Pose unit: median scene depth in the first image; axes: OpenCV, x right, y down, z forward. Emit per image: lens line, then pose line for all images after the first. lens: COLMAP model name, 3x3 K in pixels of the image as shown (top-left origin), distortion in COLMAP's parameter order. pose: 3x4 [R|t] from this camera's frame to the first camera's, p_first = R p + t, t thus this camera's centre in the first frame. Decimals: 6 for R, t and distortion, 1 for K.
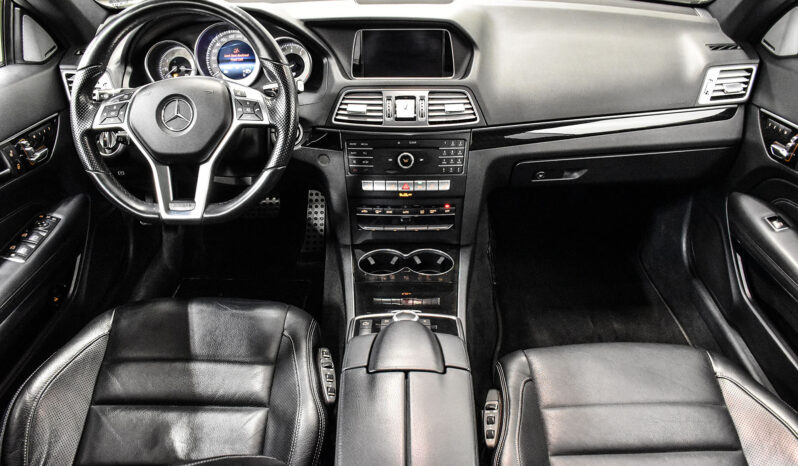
lens RADIAL K [[650.4, 0, 399.0], [0, 650.4, 233.0], [0, 0, 1]] dist [-0.038378, 0.006569]
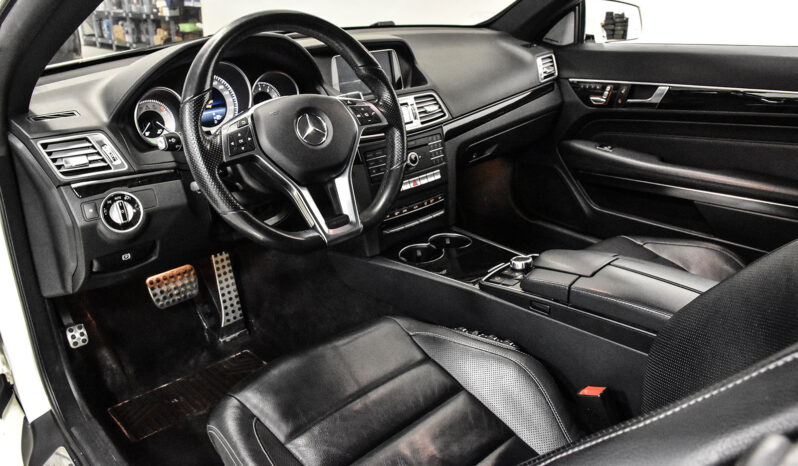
lens RADIAL K [[649.2, 0, 399.0], [0, 649.2, 233.0], [0, 0, 1]] dist [0.002368, 0.000587]
pose [[0.697299, -0.263361, 0.666645, -0.802068], [0.366832, 0.930145, -0.016242, 0.017795], [-0.615799, 0.255872, 0.745198, 0.204316]]
